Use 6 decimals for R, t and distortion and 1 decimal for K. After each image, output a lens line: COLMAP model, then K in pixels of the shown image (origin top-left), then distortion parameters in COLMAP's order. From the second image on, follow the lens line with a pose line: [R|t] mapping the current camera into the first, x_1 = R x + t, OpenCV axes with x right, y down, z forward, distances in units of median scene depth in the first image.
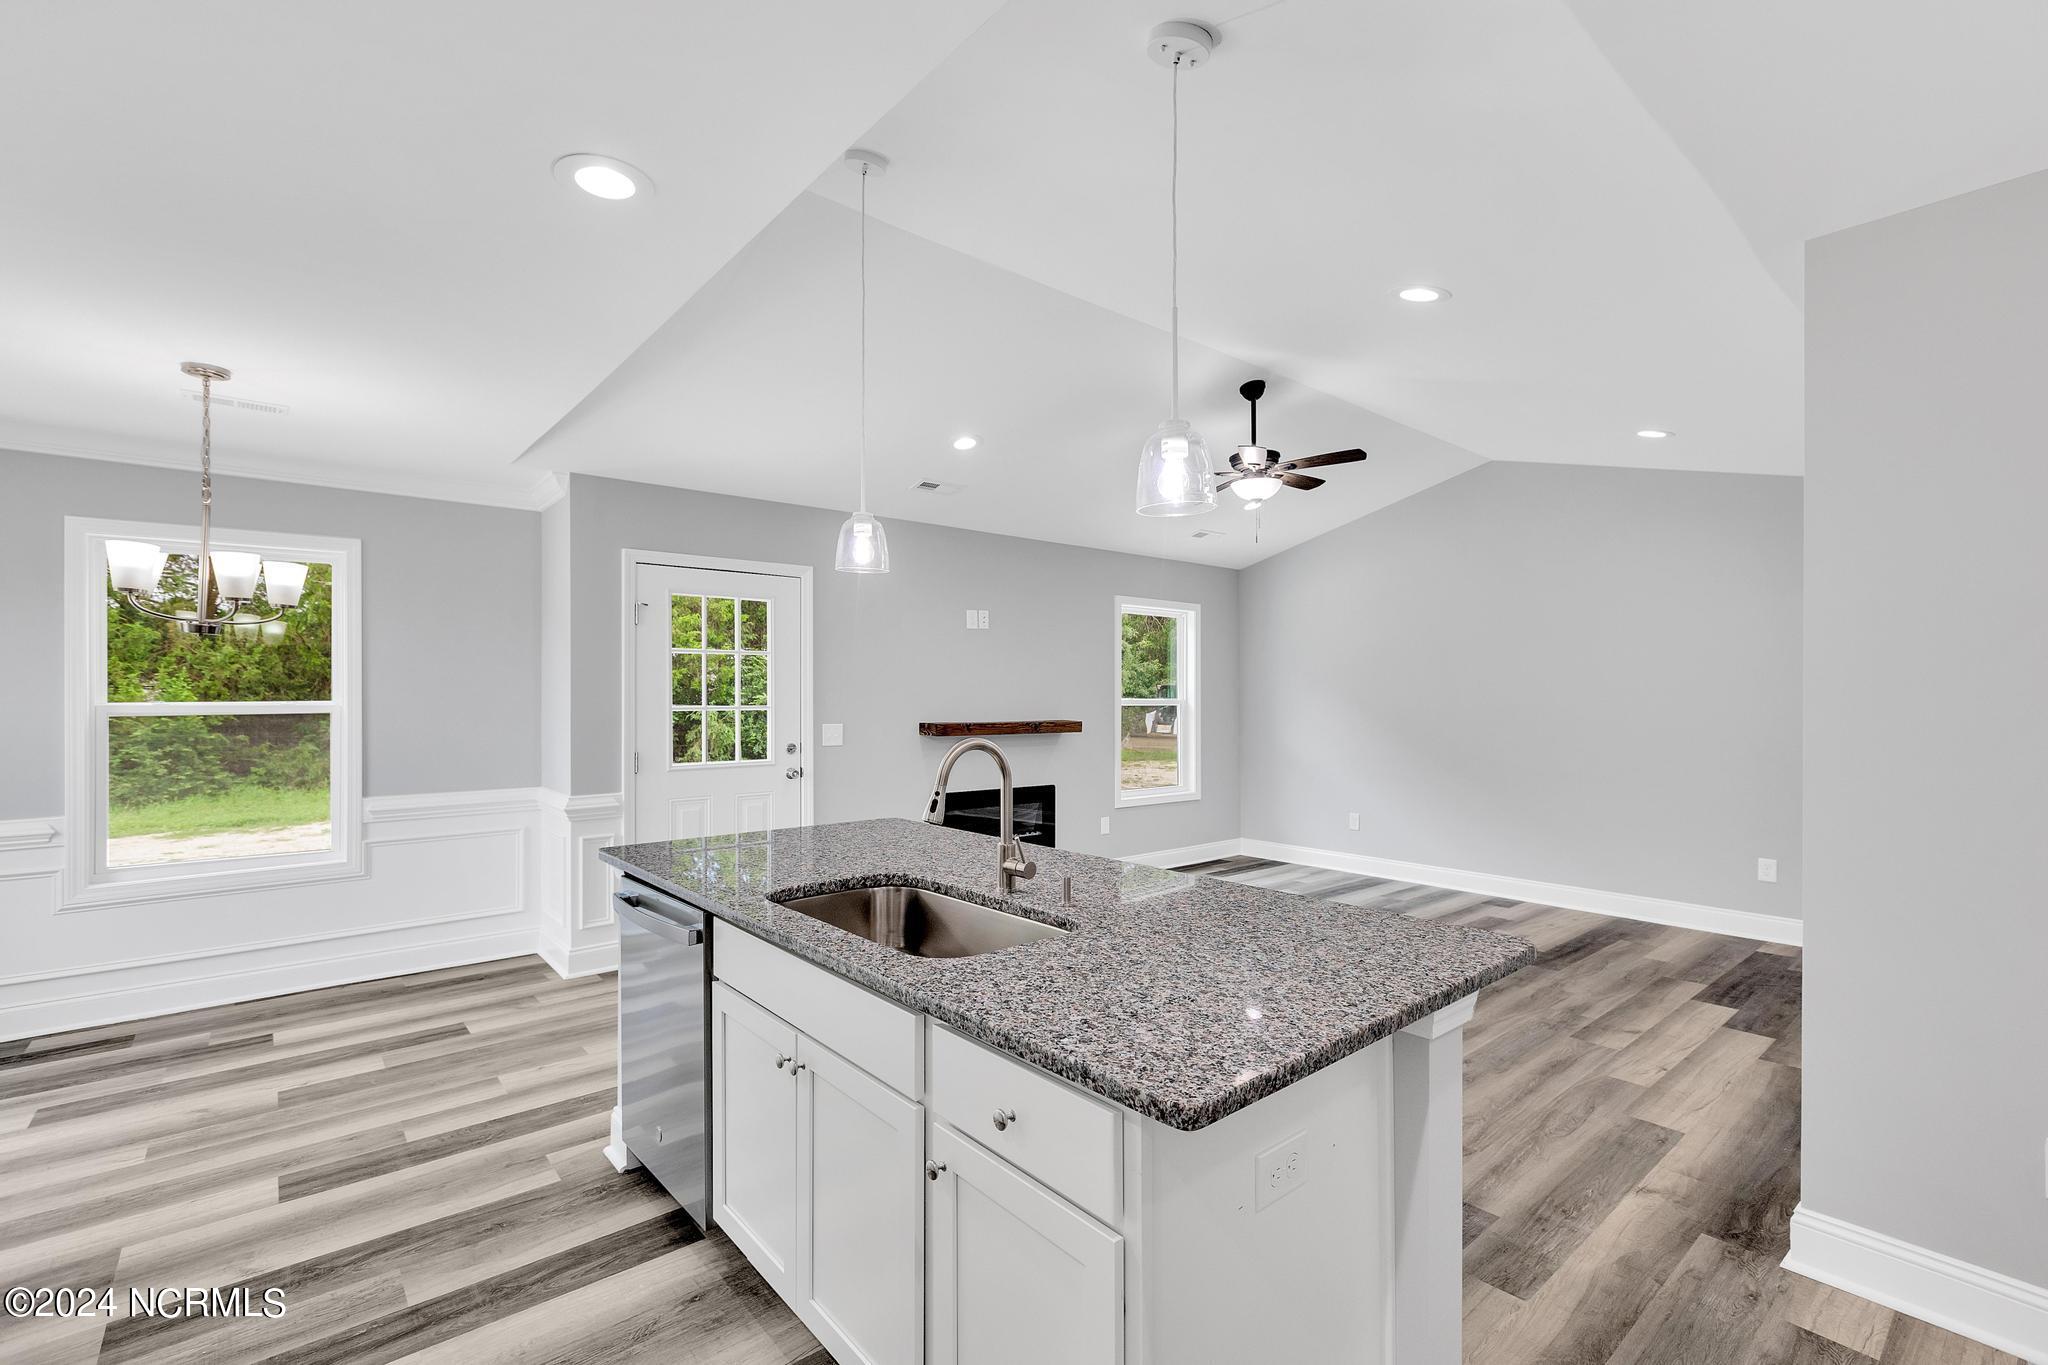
lens RADIAL K [[914.8, 0, 1025.9], [0, 914.8, 684.8], [0, 0, 1]] dist [0.003048, -0.002764]
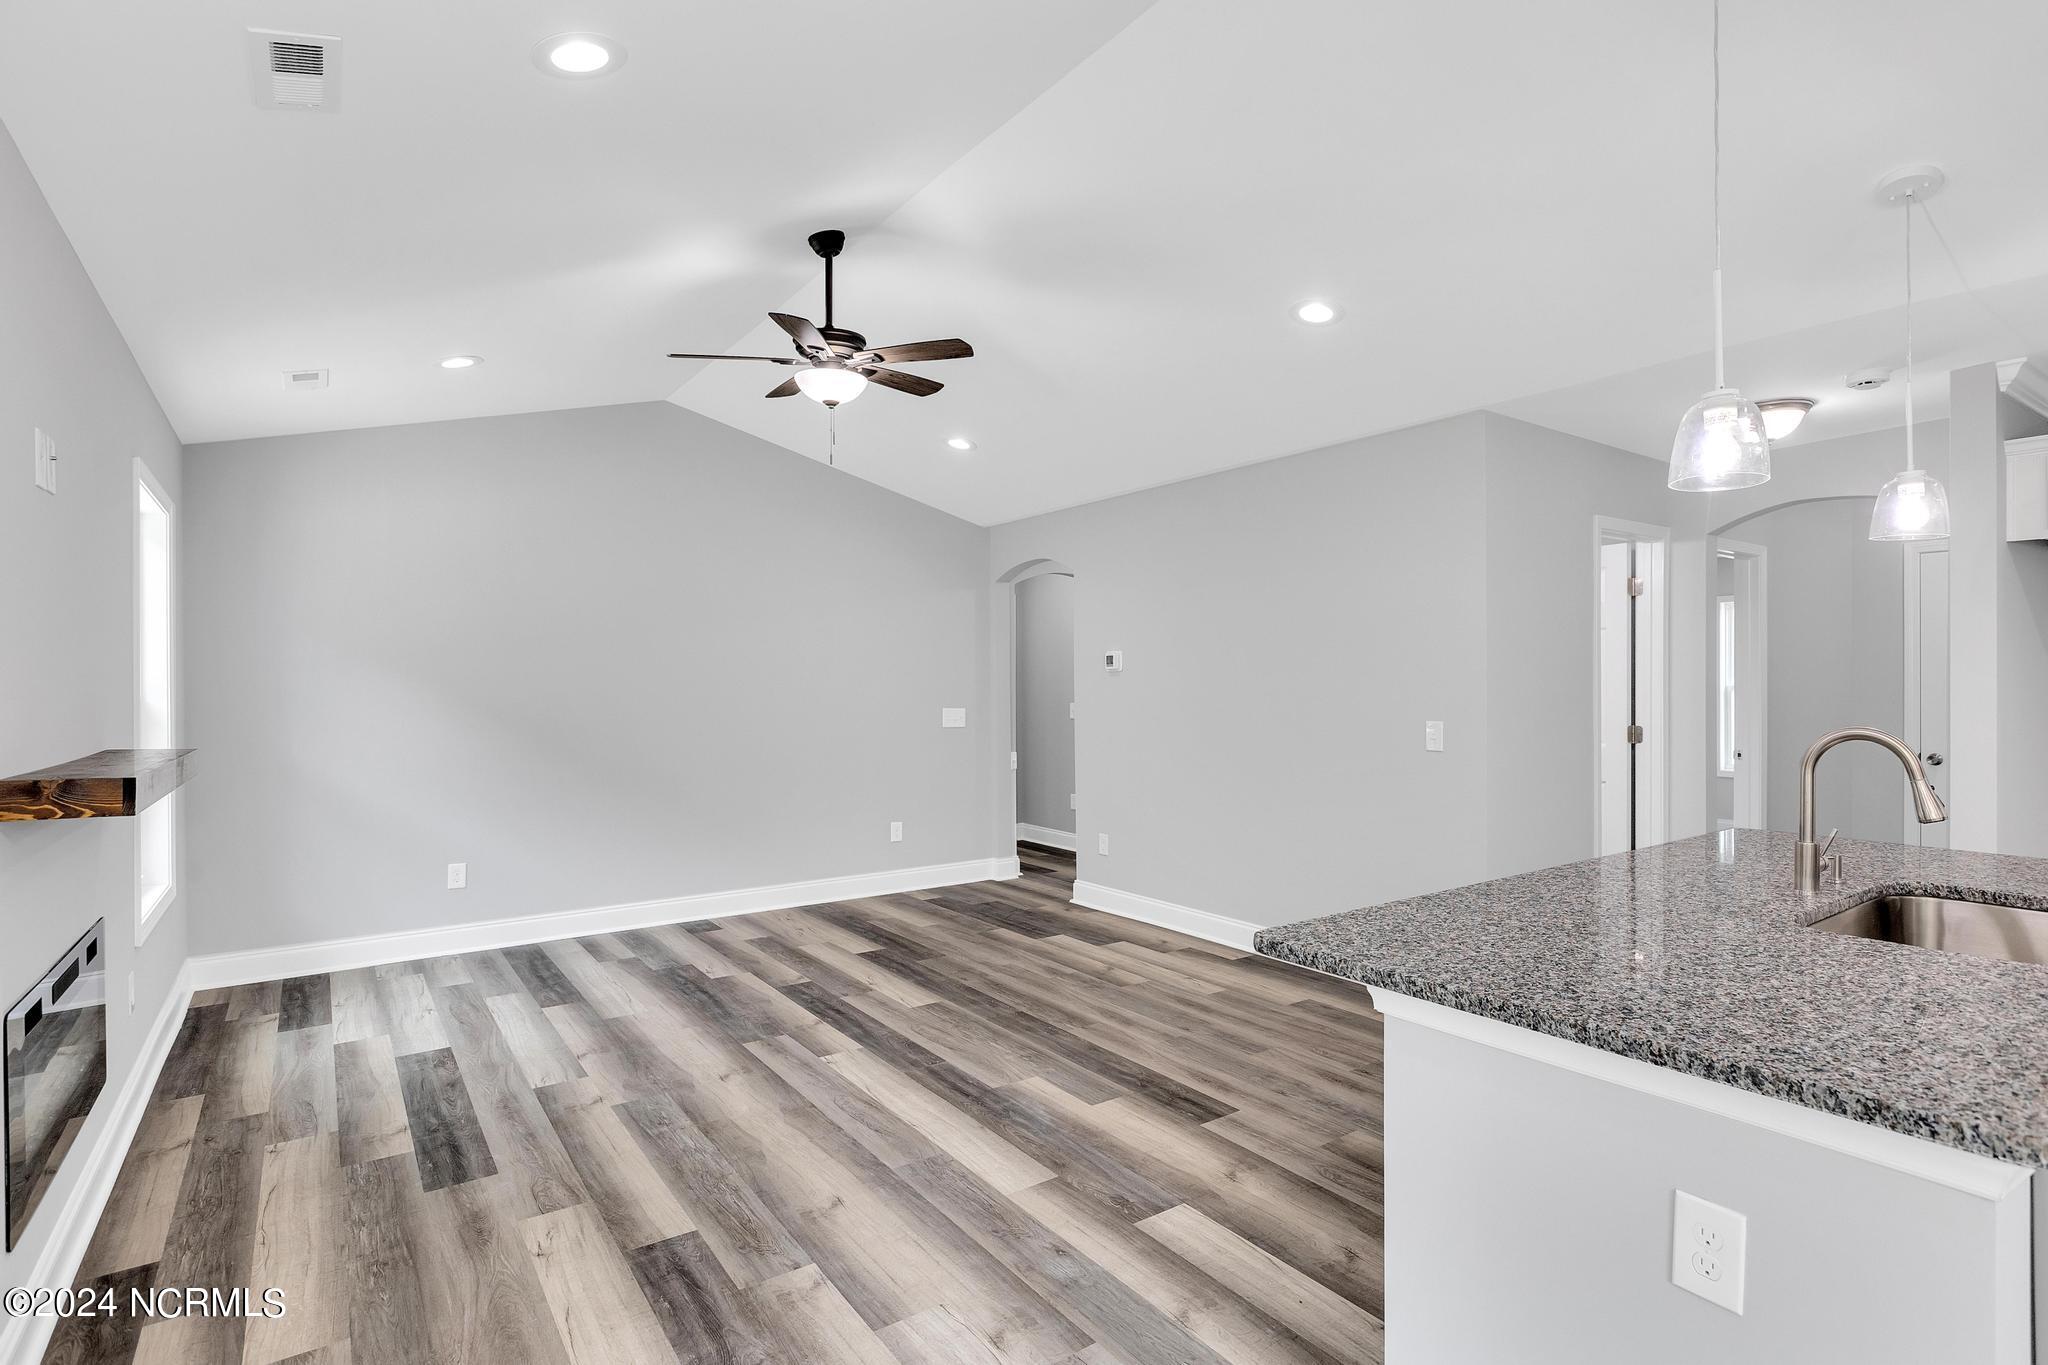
lens RADIAL K [[1015.2, 0, 1014.9], [0, 1015.2, 679.5], [0, 0, 1]] dist [-0.007331, 0.000369]
pose [[0.095538, 0.001566, 0.995425, -0.610453], [-0.003316, 0.999994, -0.001255, 0.010094], [-0.995420, -0.003181, 0.095542, 0.946296]]
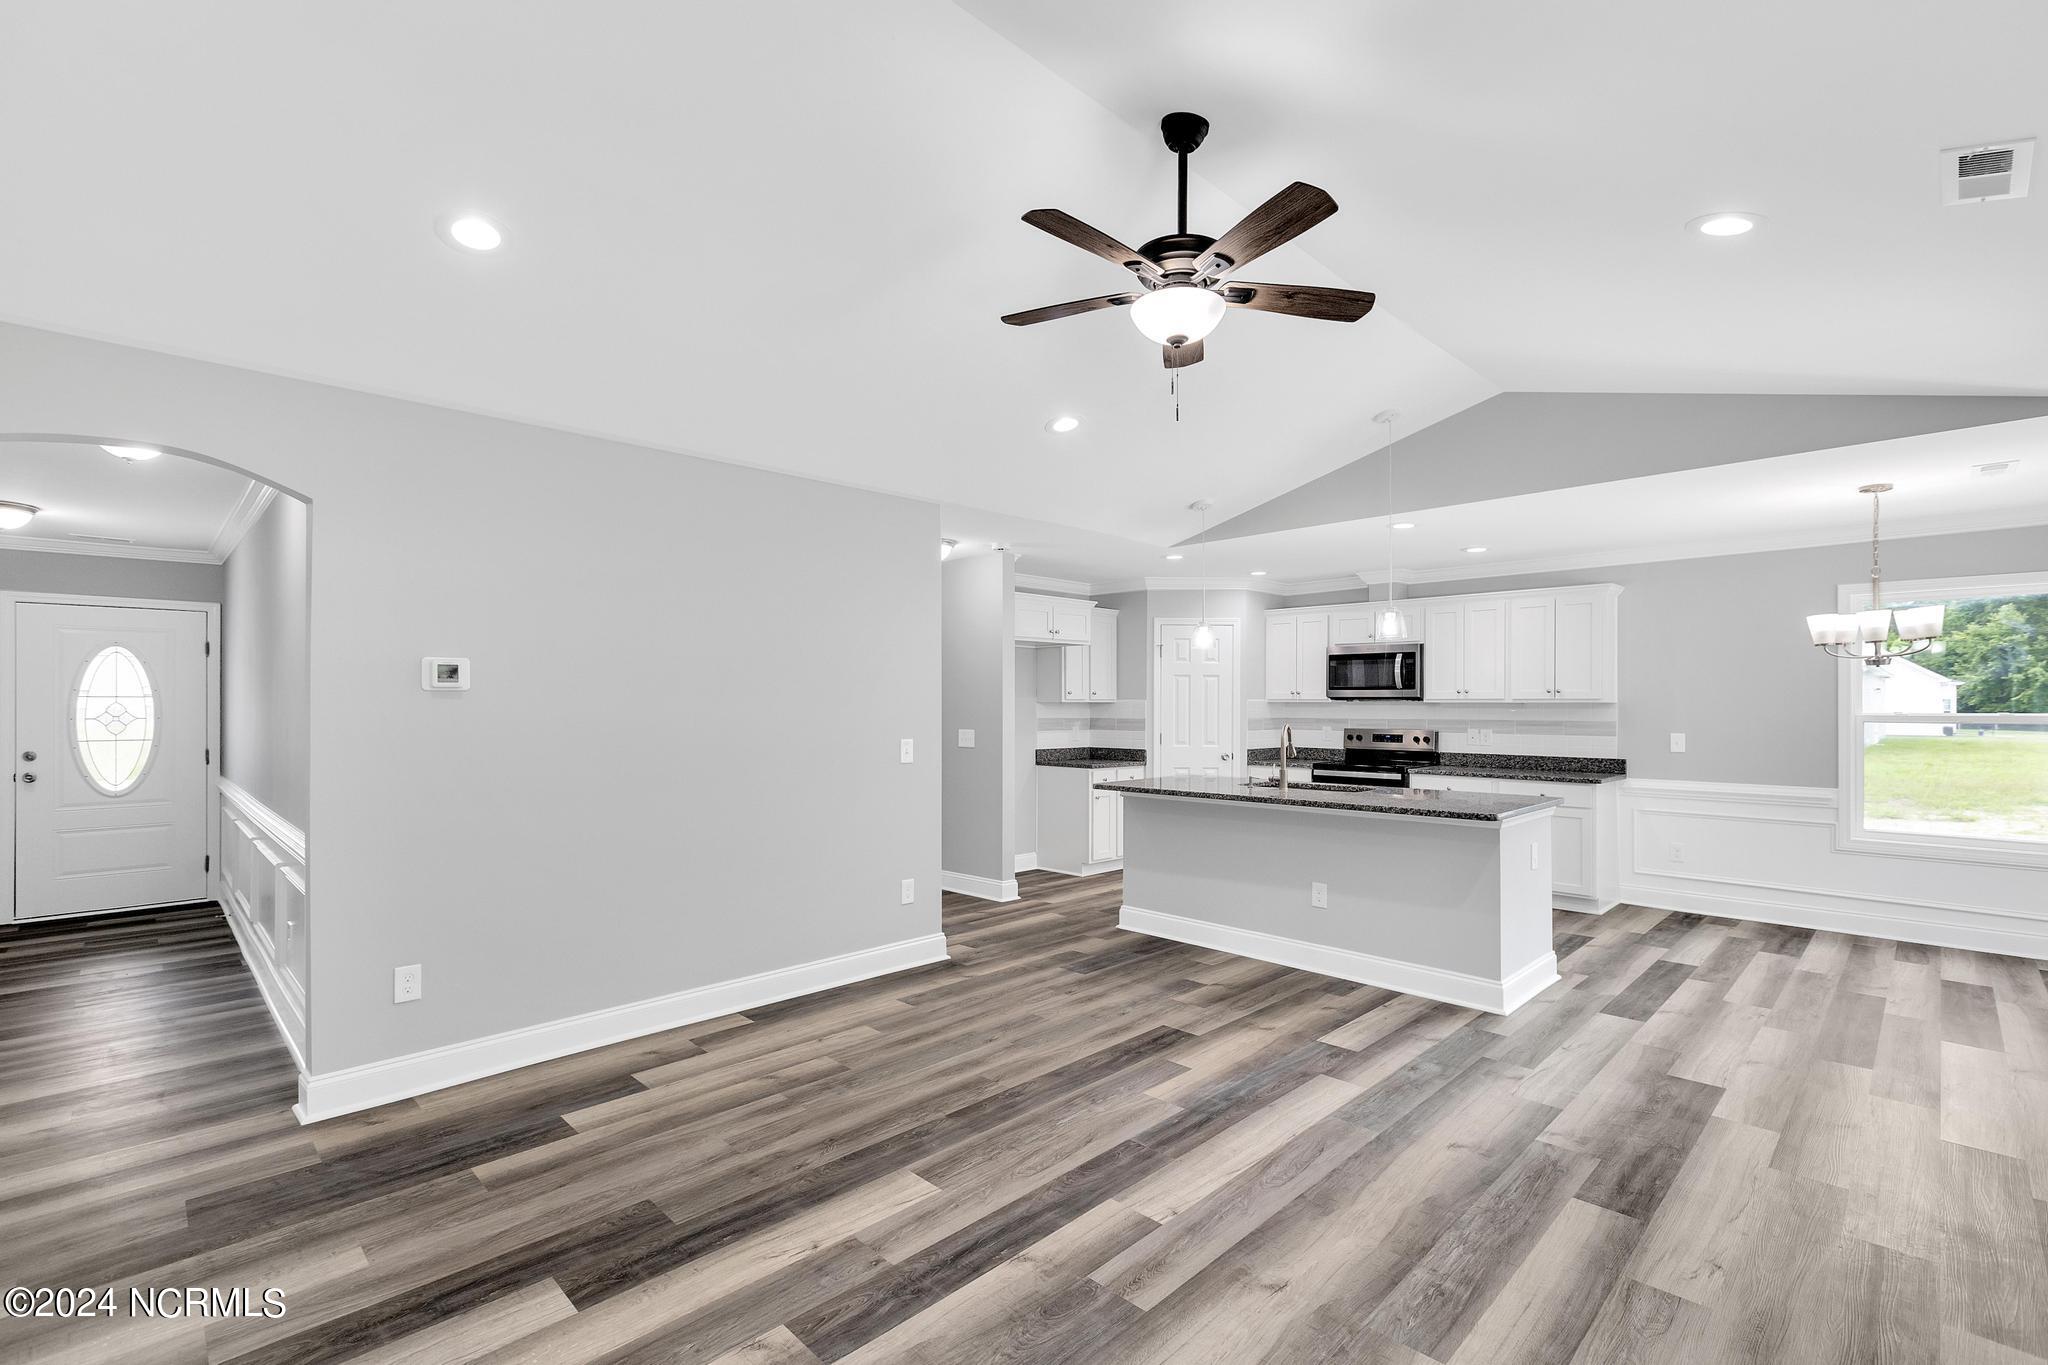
lens RADIAL K [[914.8, 0, 1035.2], [0, 914.8, 697.6], [0, 0, 1]] dist [0.003048, -0.002764]
pose [[-0.996158, -0.000891, -0.087574, 0.456075], [0.000427, 0.999887, -0.015027, 0.015455], [0.087578, -0.015007, -0.996045, 1.832905]]
